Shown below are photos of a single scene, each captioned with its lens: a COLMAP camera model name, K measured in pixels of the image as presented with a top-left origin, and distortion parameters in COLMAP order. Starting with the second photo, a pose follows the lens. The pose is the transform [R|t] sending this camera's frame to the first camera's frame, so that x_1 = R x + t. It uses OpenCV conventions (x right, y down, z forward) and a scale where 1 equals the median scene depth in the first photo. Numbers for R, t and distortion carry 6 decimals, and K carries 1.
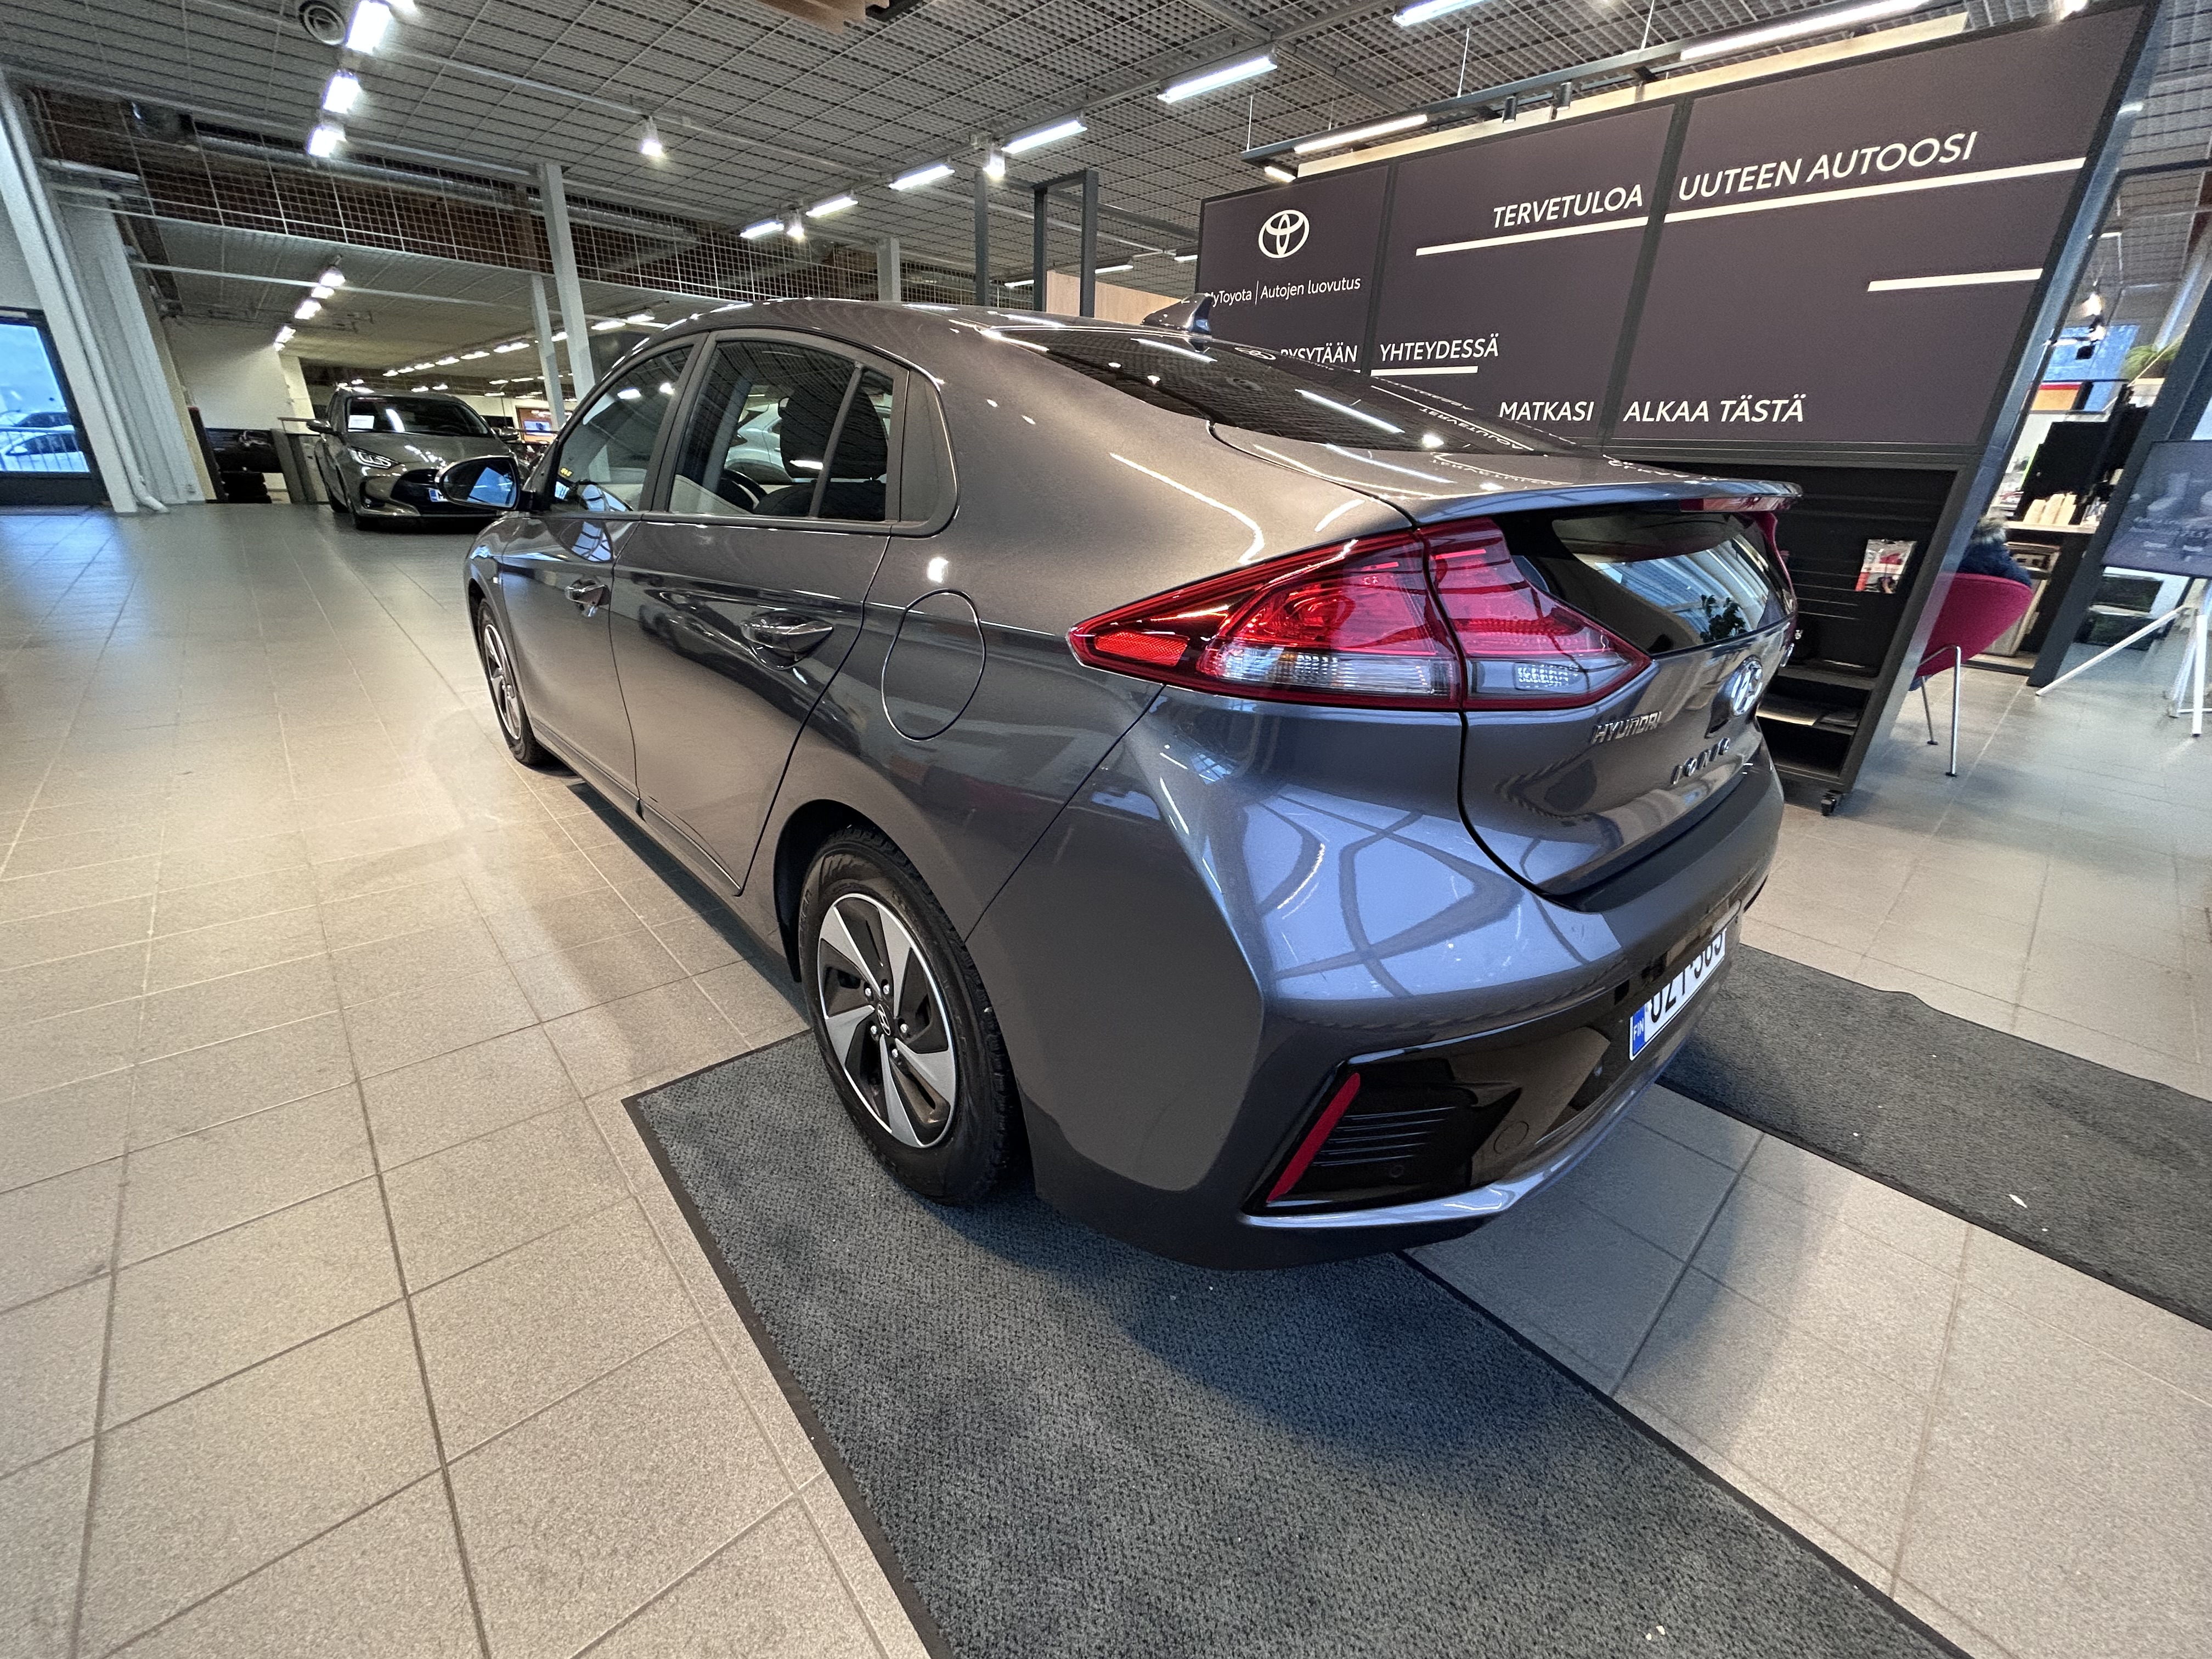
lens RADIAL K [[880.0, 0, 1105.5], [0, 880.0, 823.9], [0, 0, 1]] dist [0.002053, -0.001289]
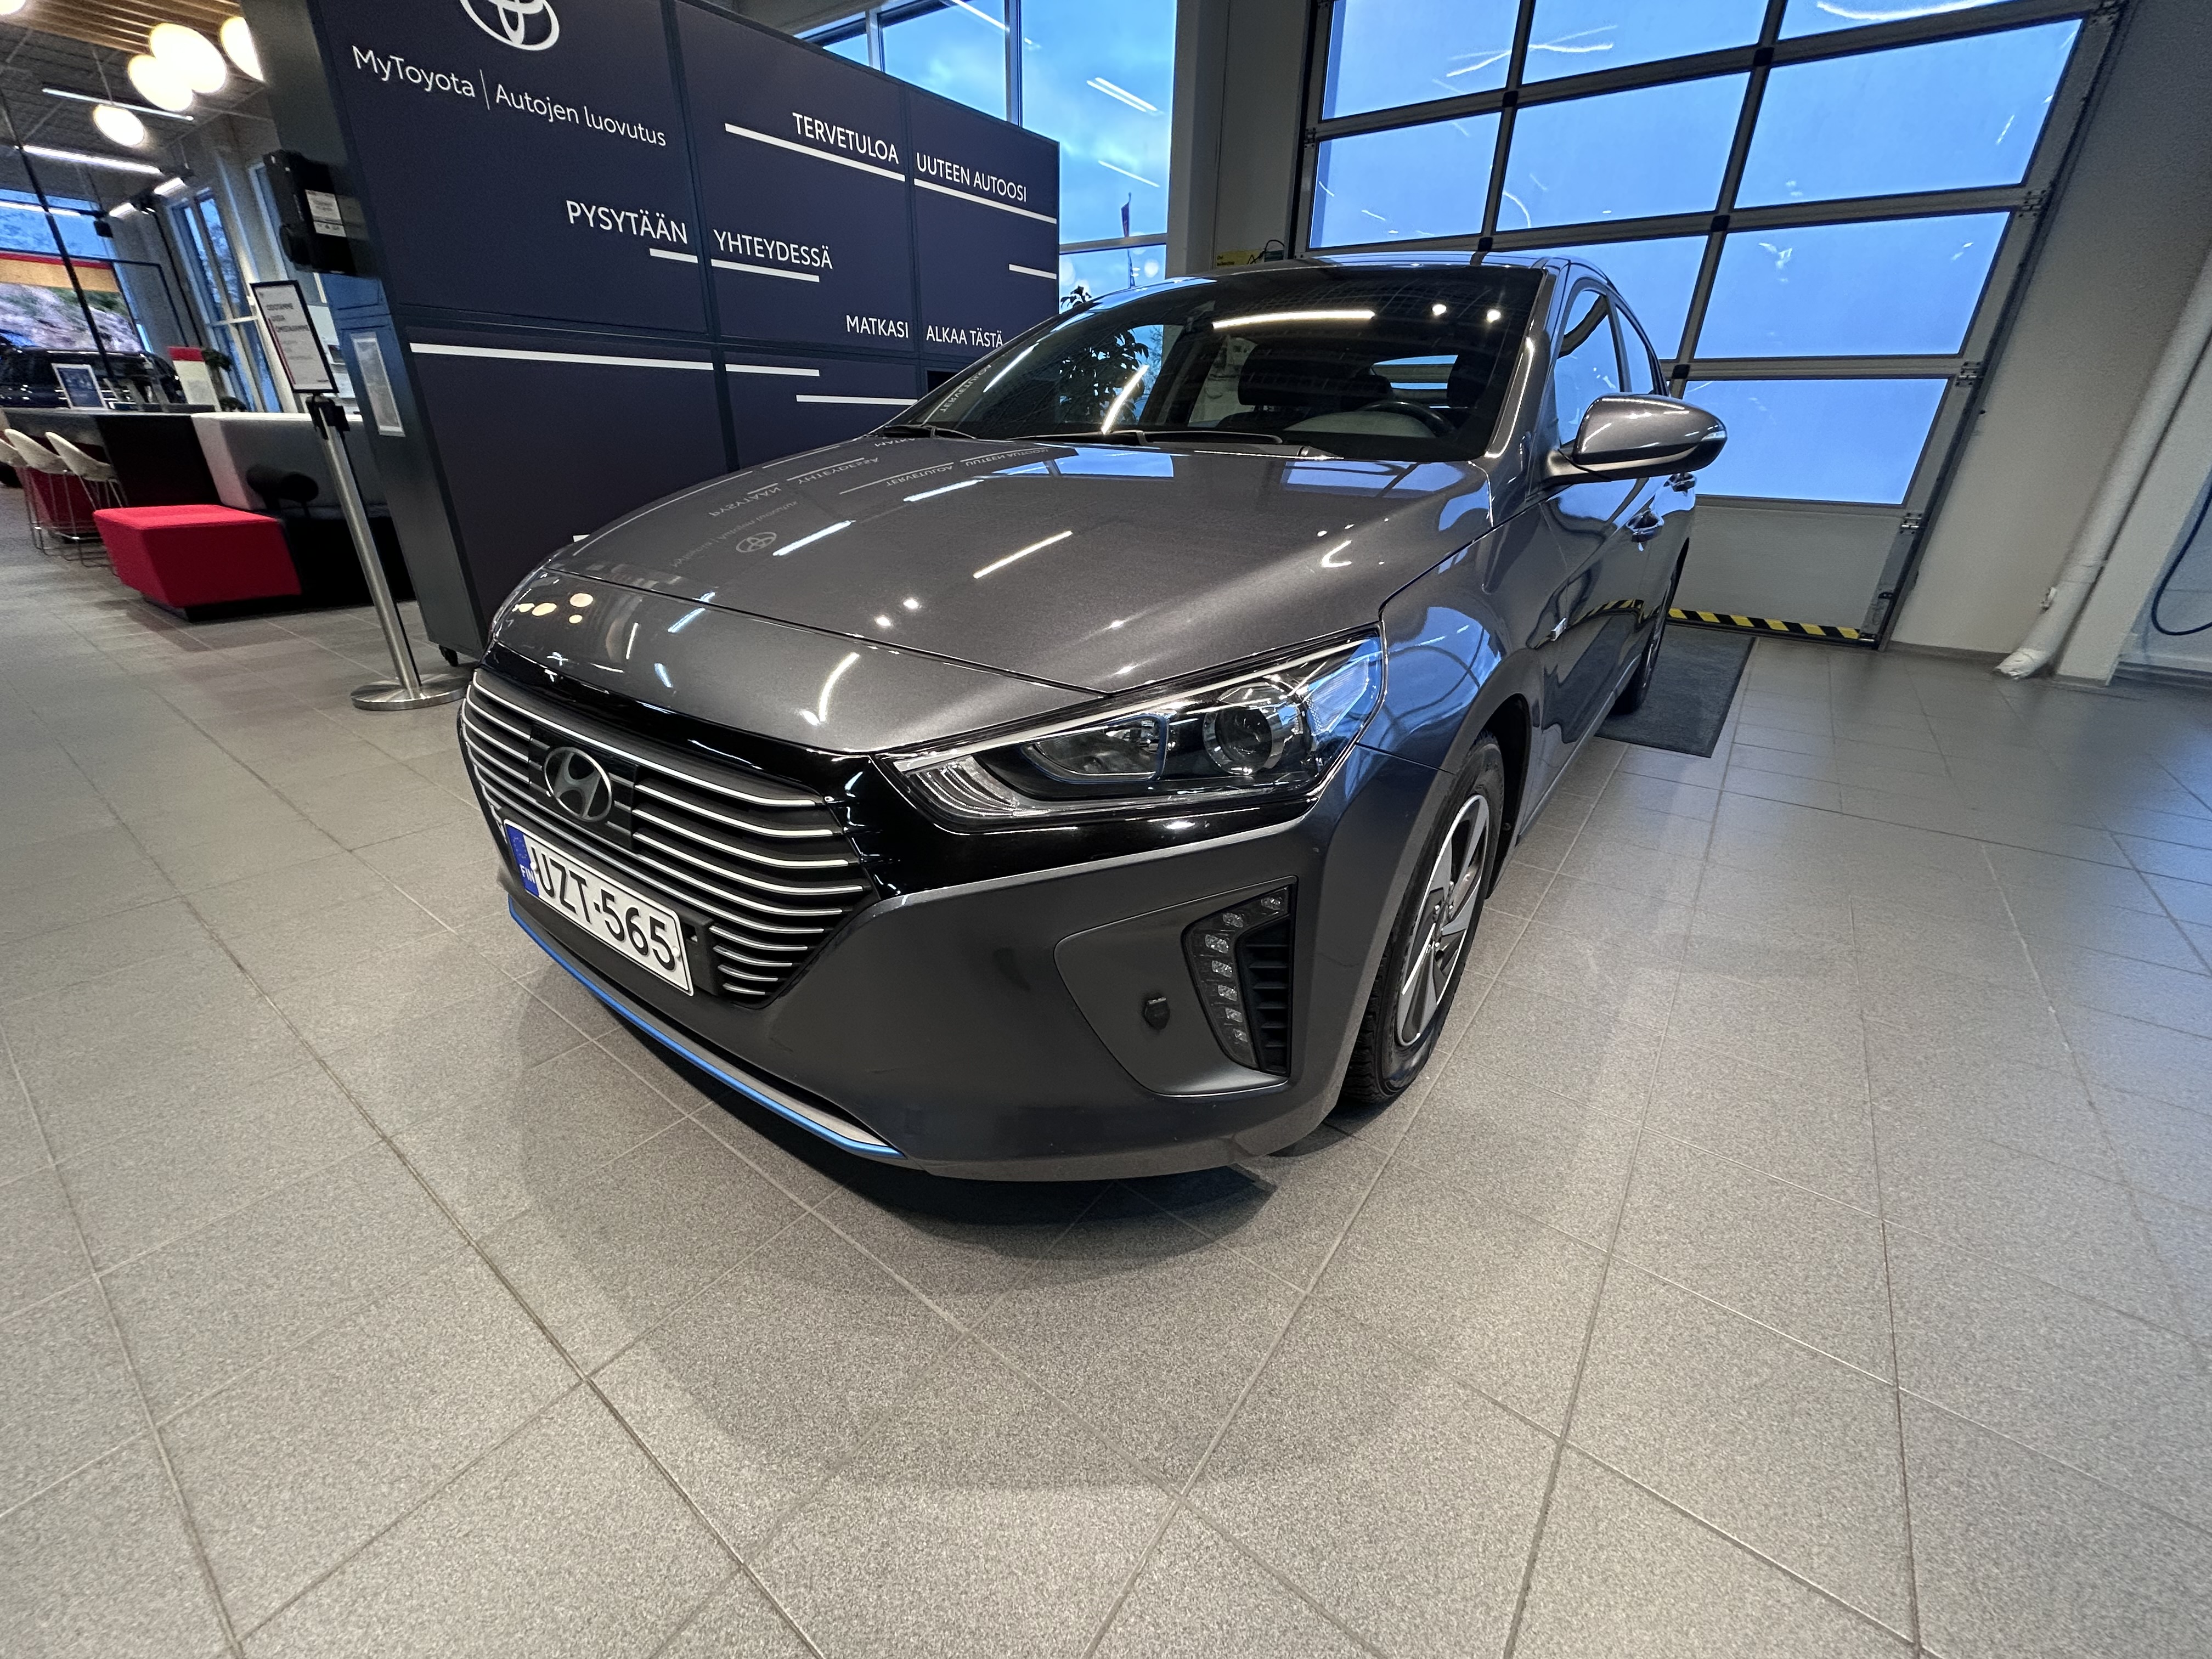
lens RADIAL K [[880.0, 0, 1104.1], [0, 880.0, 821.9], [0, 0, 1]] dist [0.002053, -0.001289]
pose [[-0.197873, -0.451094, 0.870265, -0.706991], [0.349589, 0.796962, 0.492584, -0.334975], [-0.915769, 0.401705, 0.000000, 0.795922]]
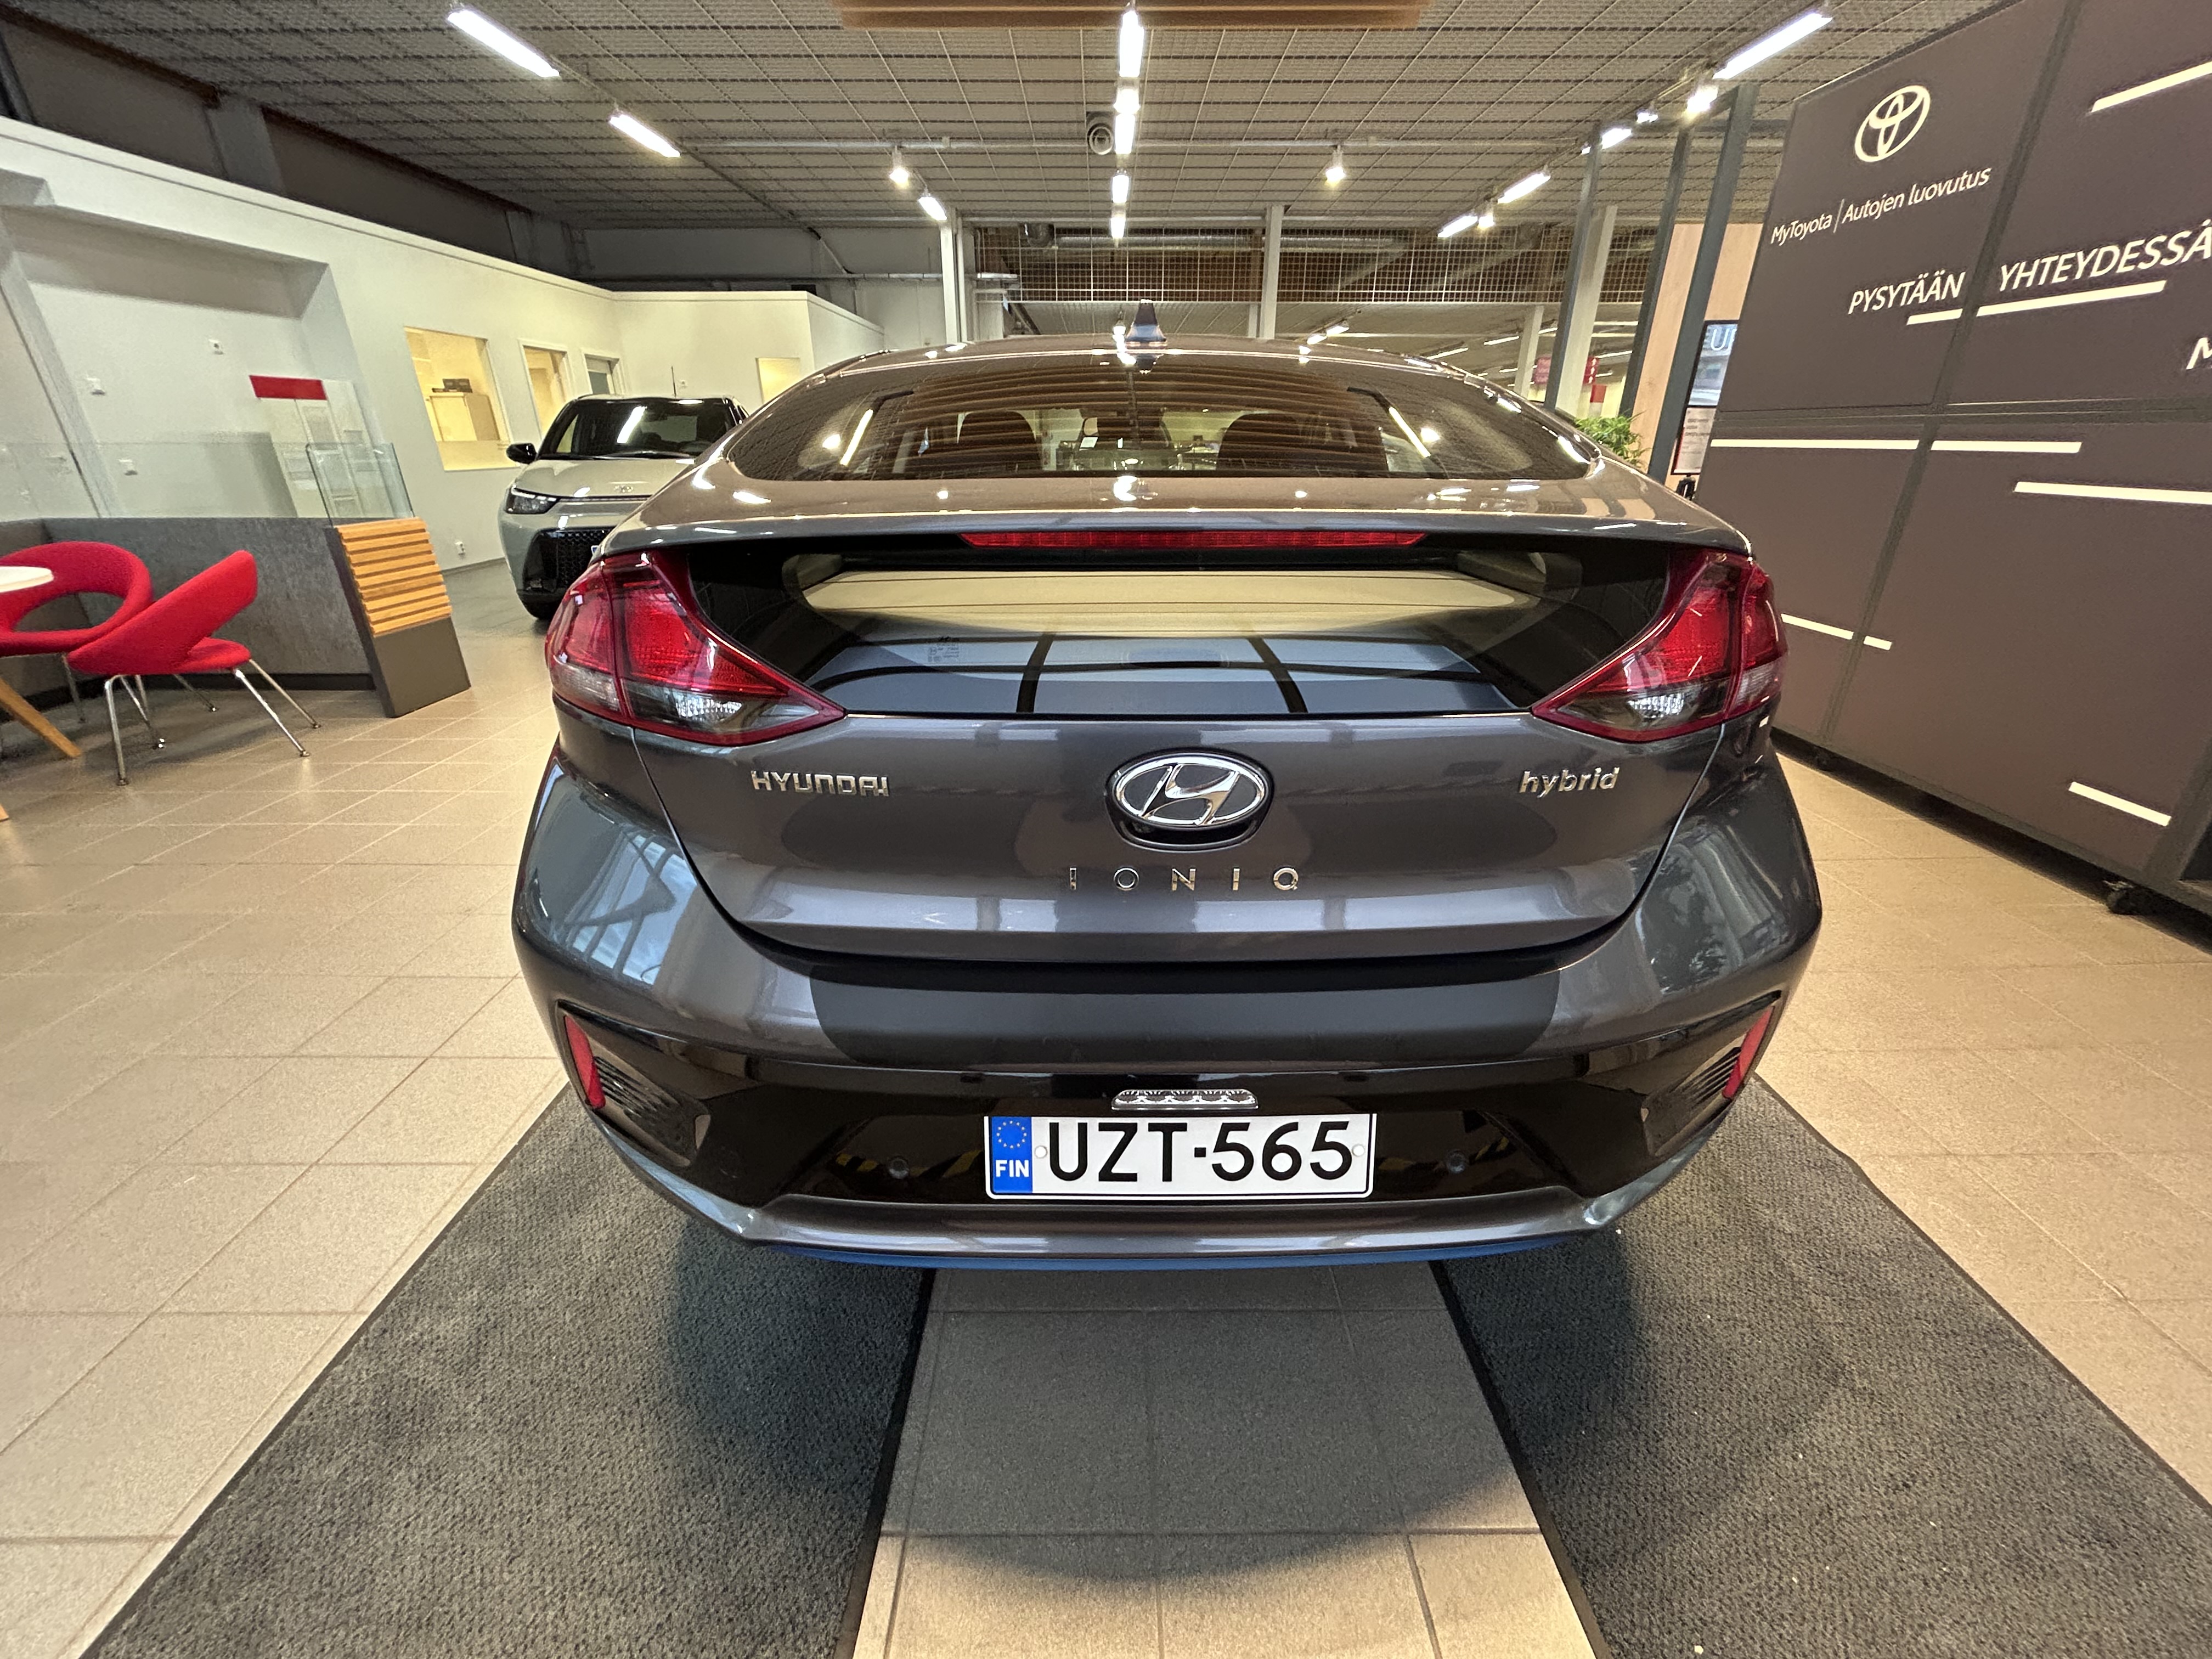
lens RADIAL K [[880.0, 0, 1109.0], [0, 880.0, 823.2], [0, 0, 1]] dist [0.002053, -0.001289]
pose [[0.741133, 0.230755, -0.630455, 0.296187], [-0.228037, 0.969769, 0.086879, -0.046230], [0.631444, 0.079378, 0.771348, 0.104150]]
